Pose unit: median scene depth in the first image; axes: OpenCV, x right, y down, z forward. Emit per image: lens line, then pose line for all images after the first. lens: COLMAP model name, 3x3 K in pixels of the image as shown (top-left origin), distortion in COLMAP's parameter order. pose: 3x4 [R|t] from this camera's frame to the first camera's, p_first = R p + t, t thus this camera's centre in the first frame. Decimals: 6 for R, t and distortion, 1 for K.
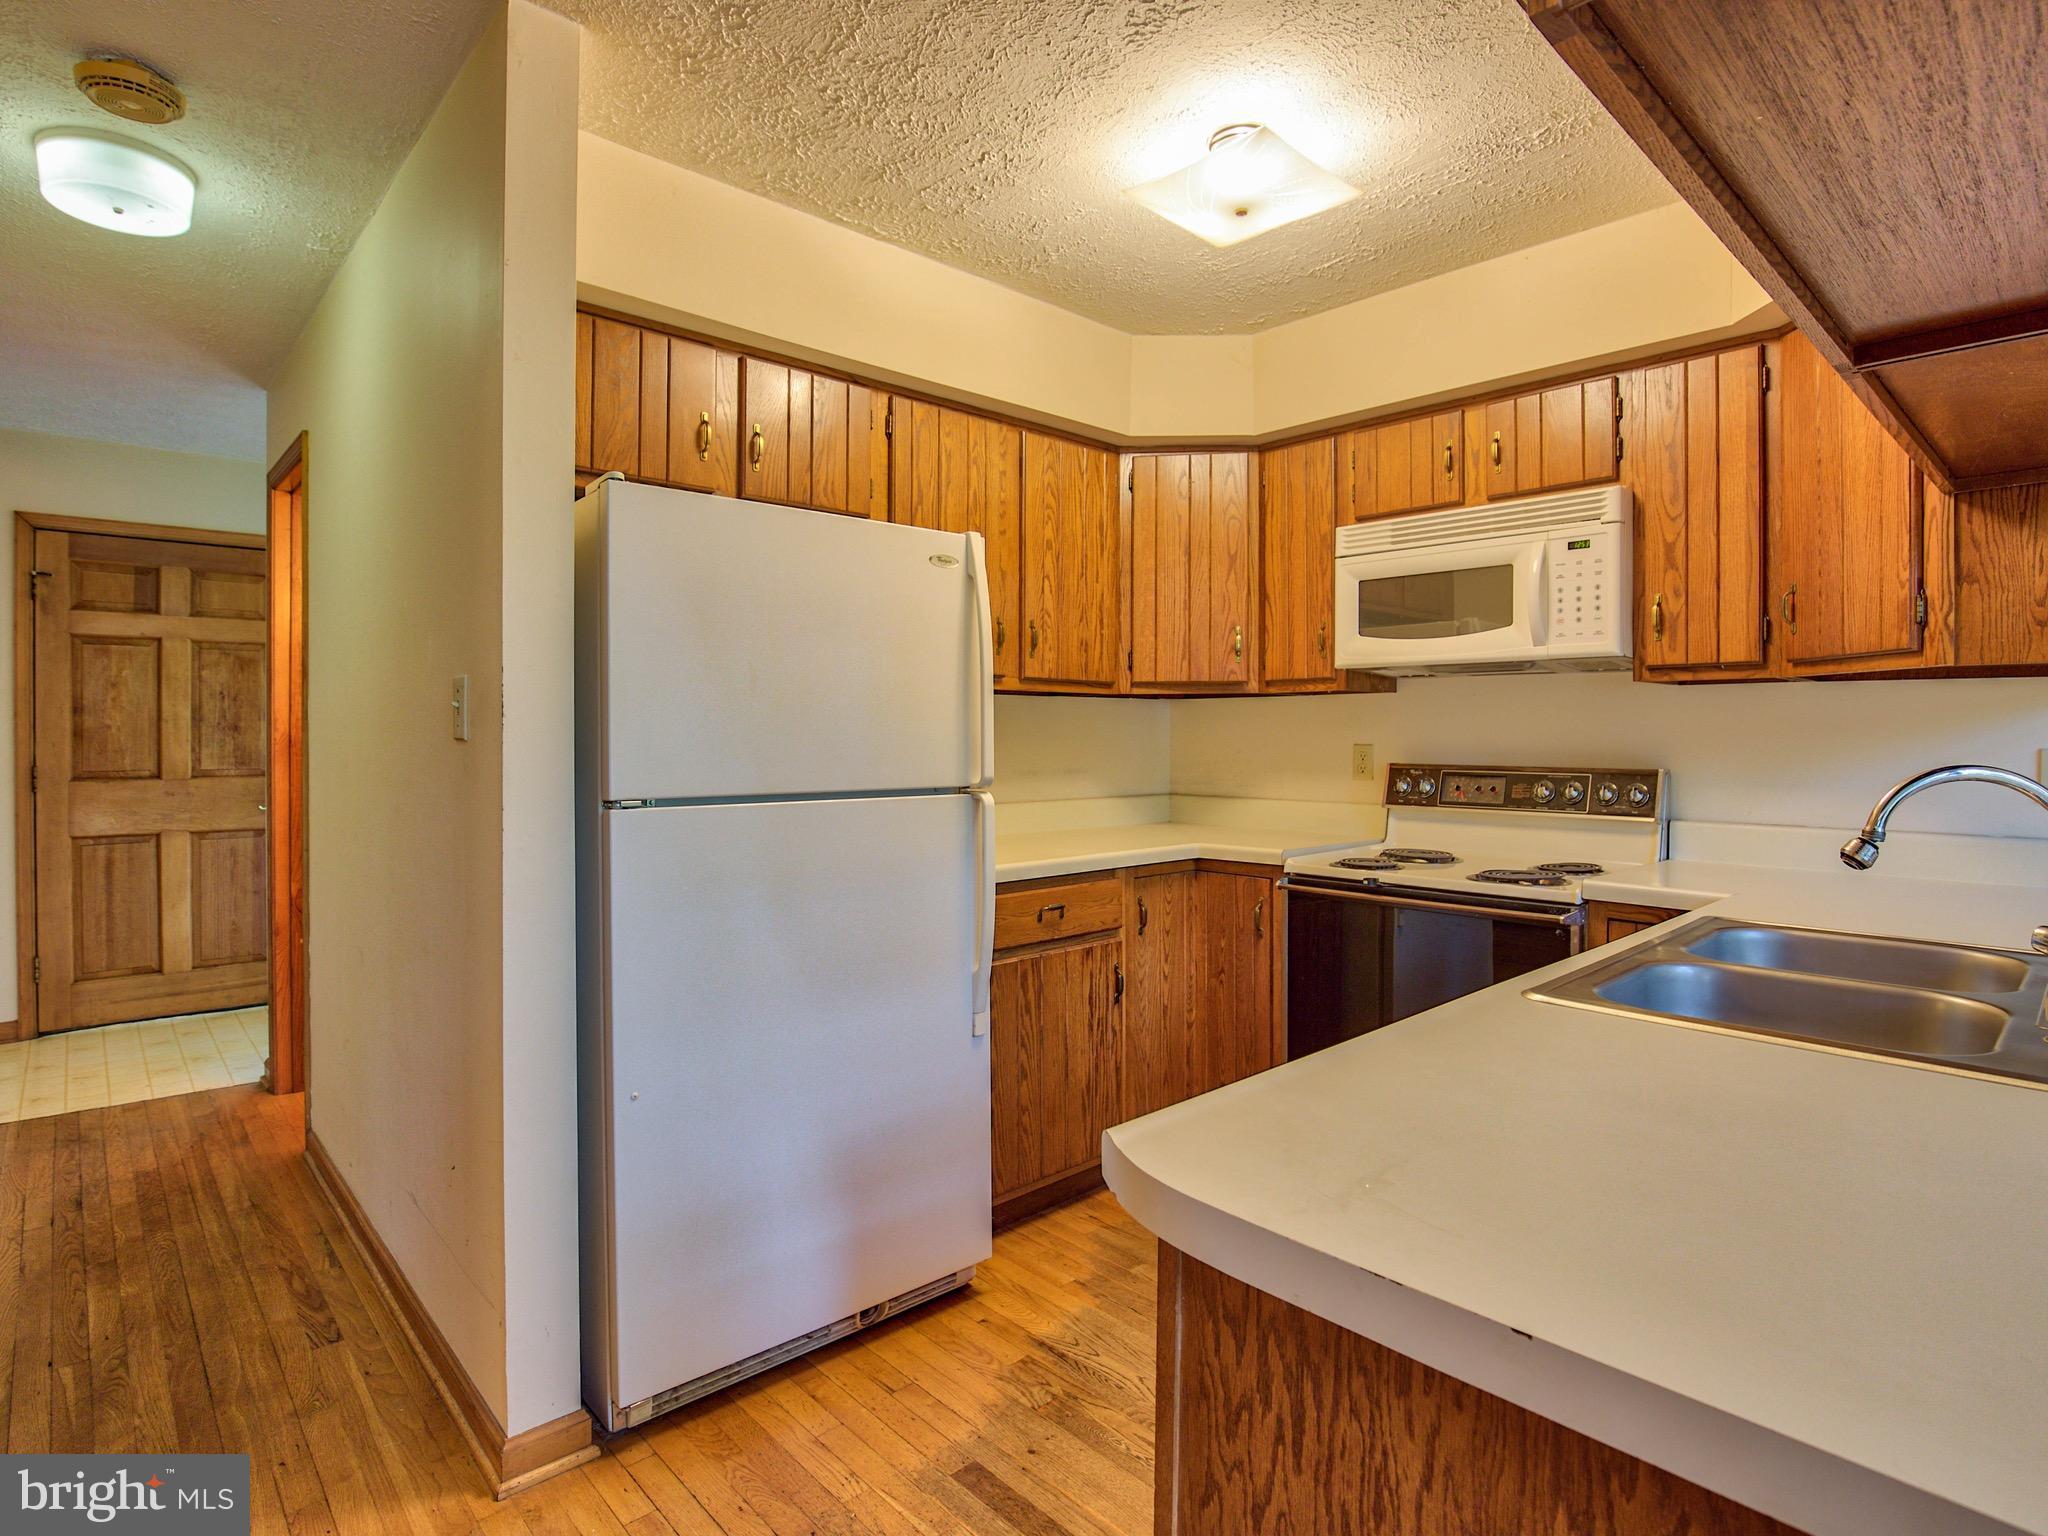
lens RADIAL K [[1055.3, 0, 1031.2], [0, 1055.3, 758.8], [0, 0, 1]] dist [-0.030343, 0.003980]
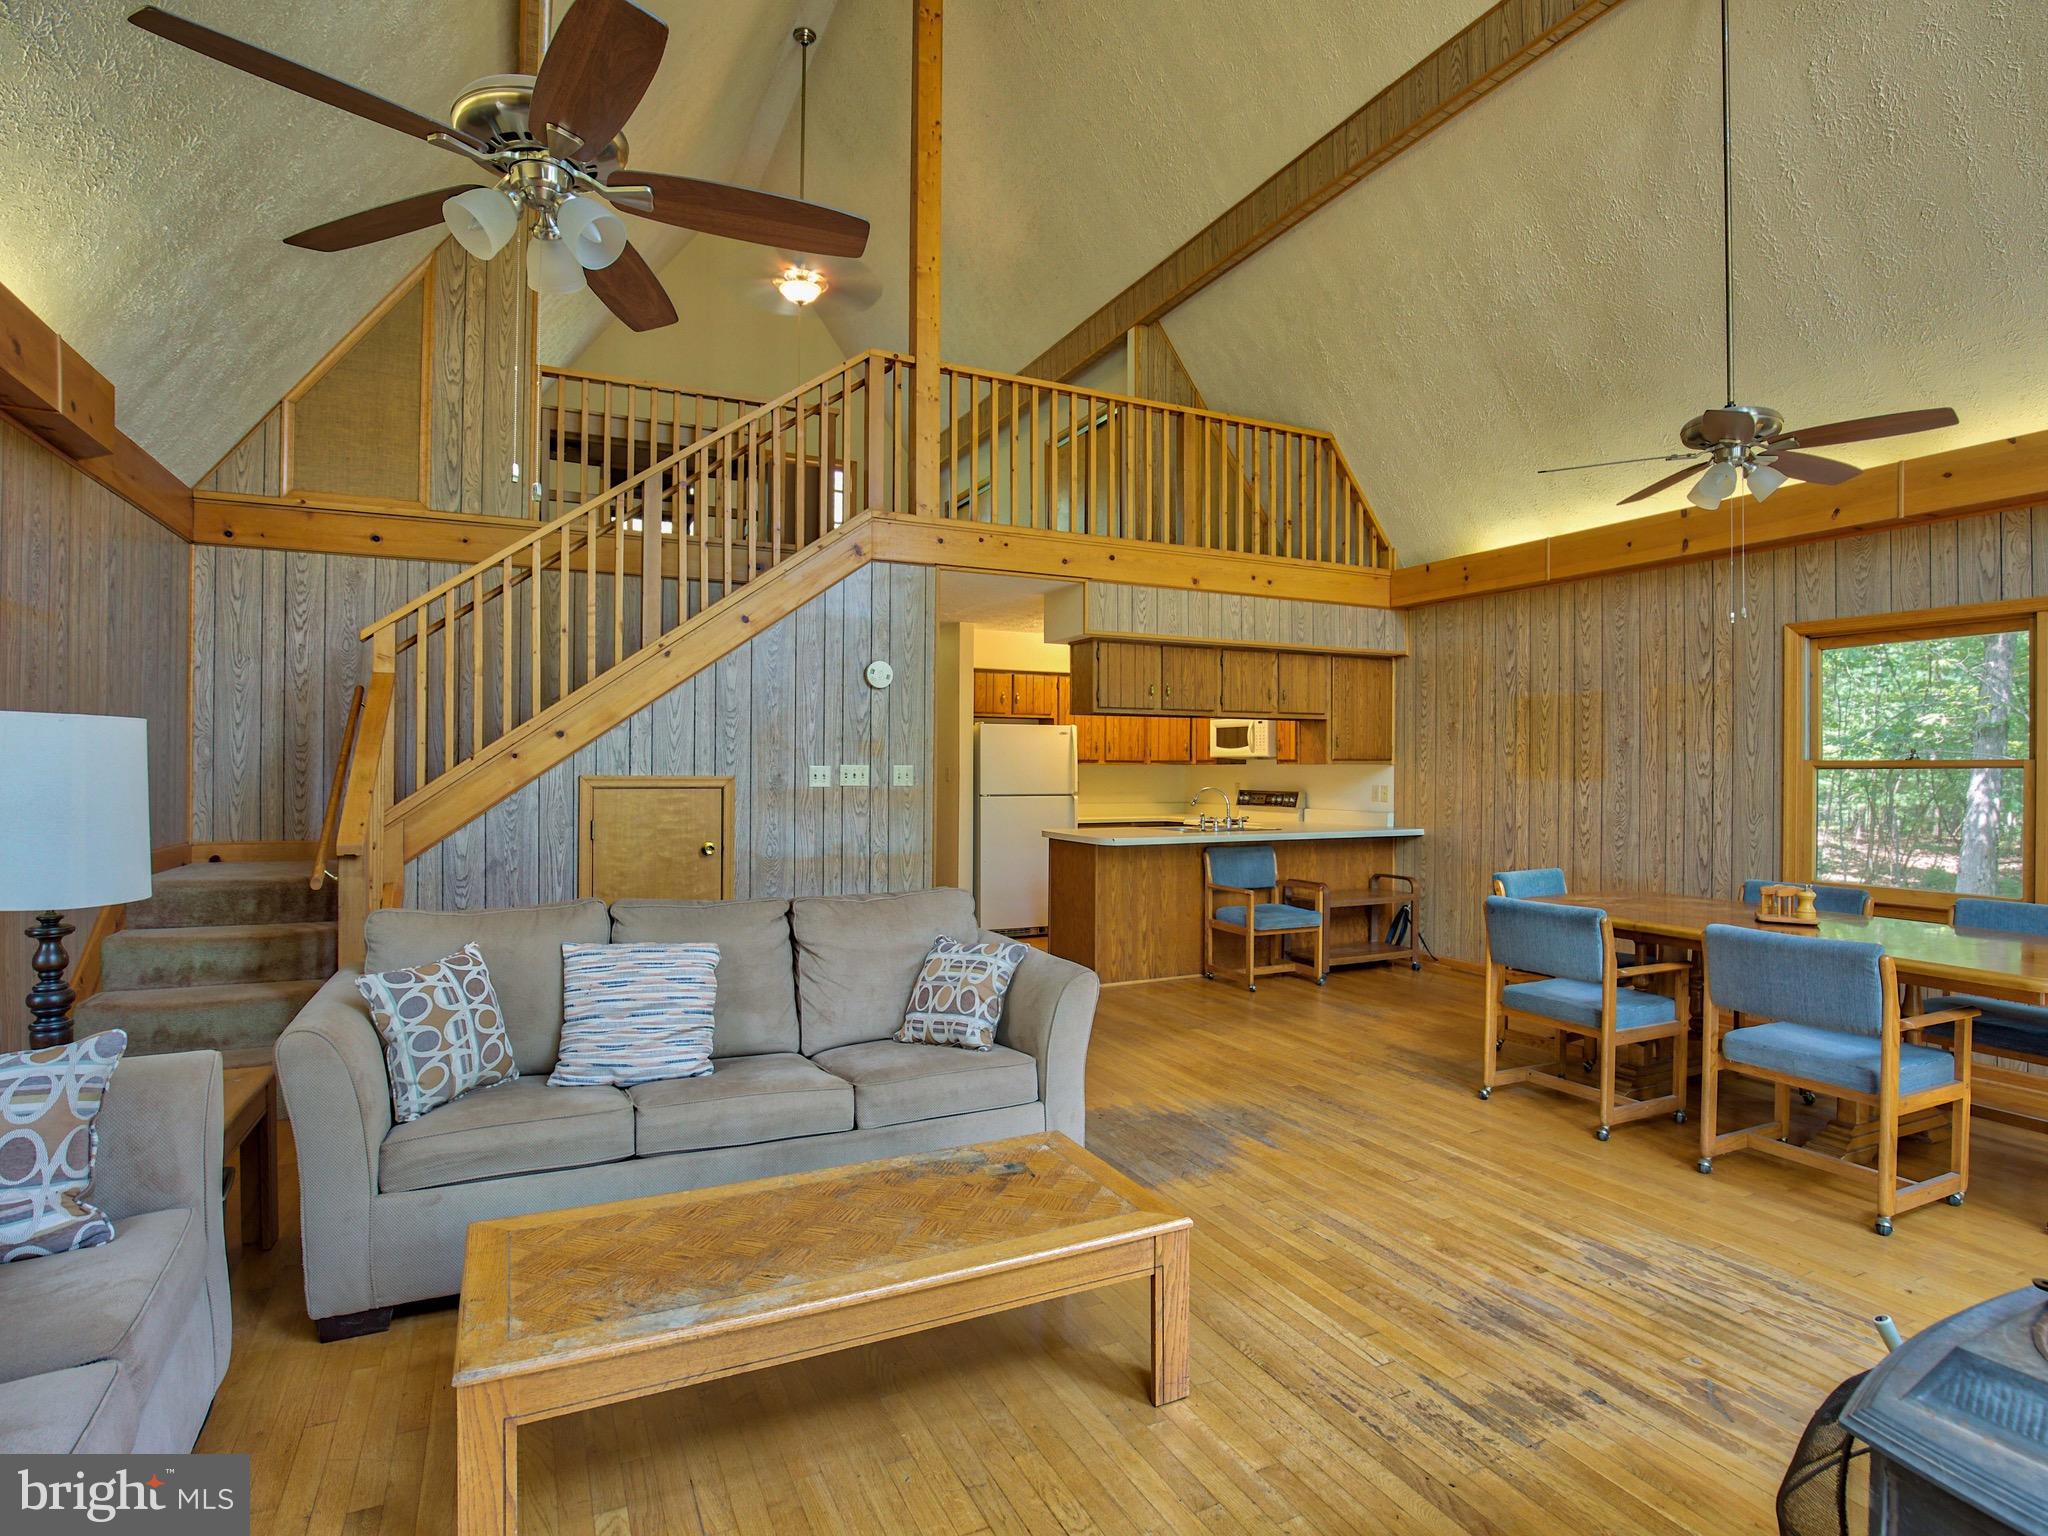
lens RADIAL K [[1055.3, 0, 1033.4], [0, 1055.3, 766.9], [0, 0, 1]] dist [-0.030343, 0.003980]
pose [[0.939280, -0.003483, -0.343134, 0.999039], [-0.006633, 0.999577, -0.028301, 0.032154], [0.343087, 0.028858, 0.938860, -2.317088]]
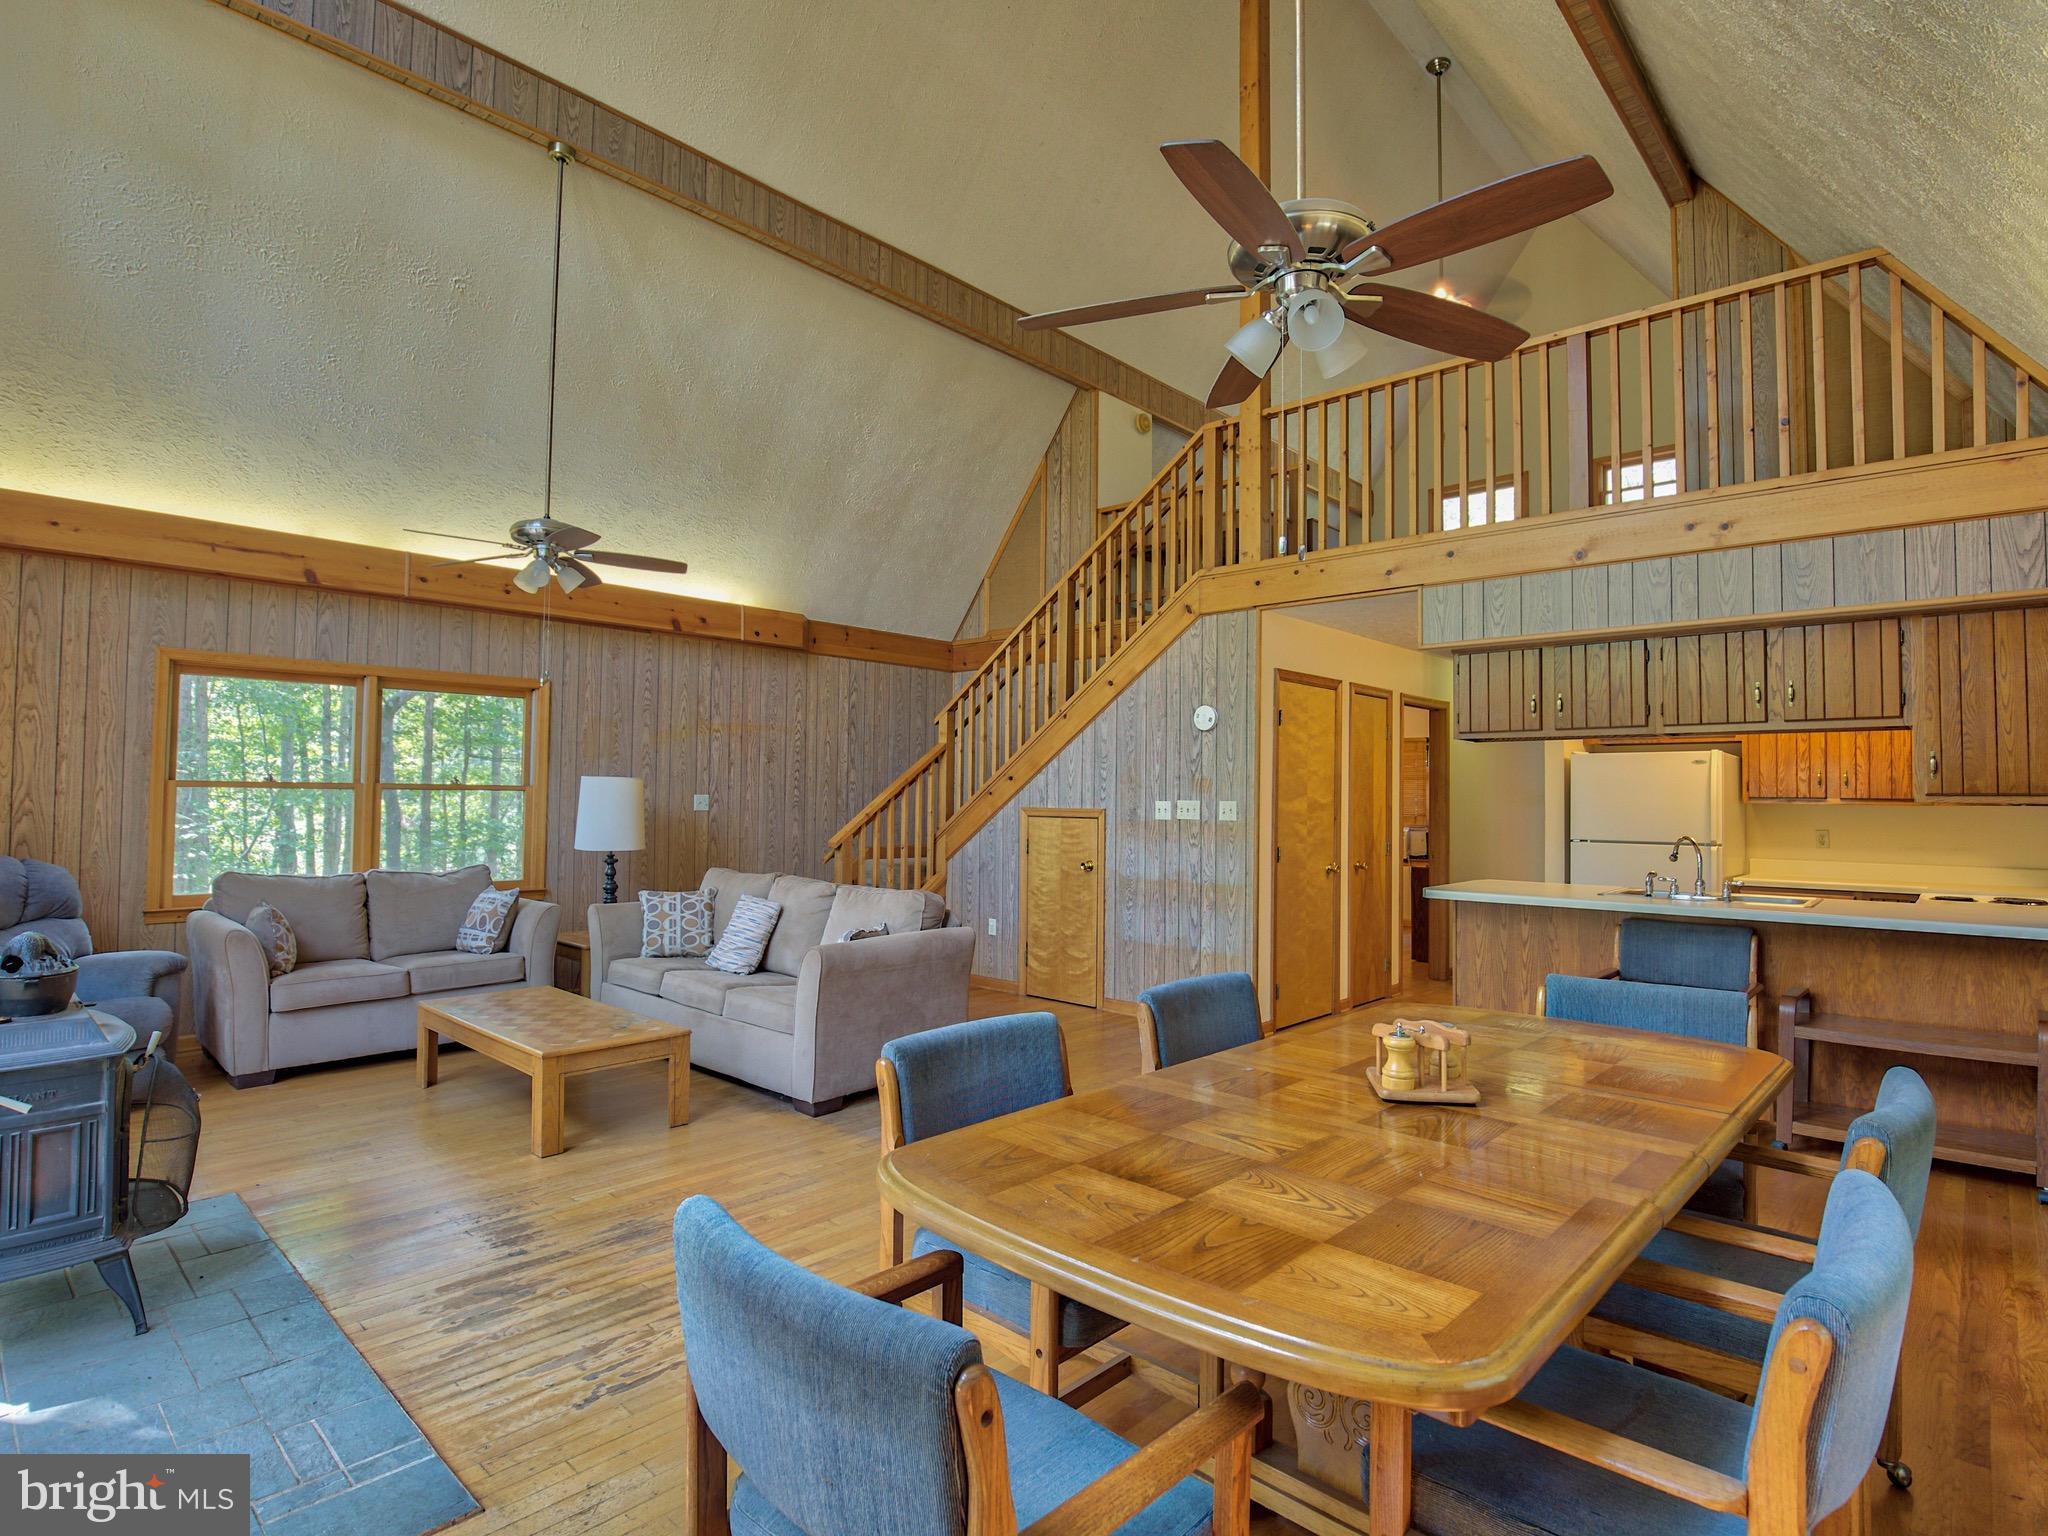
lens RADIAL K [[1055.3, 0, 1020.3], [0, 1055.3, 773.8], [0, 0, 1]] dist [-0.030343, 0.003980]
pose [[0.016969, -0.032728, -0.999320, 2.369150], [-0.037546, 0.998738, -0.033346, 0.001356], [0.999151, 0.038087, 0.015718, -0.782244]]
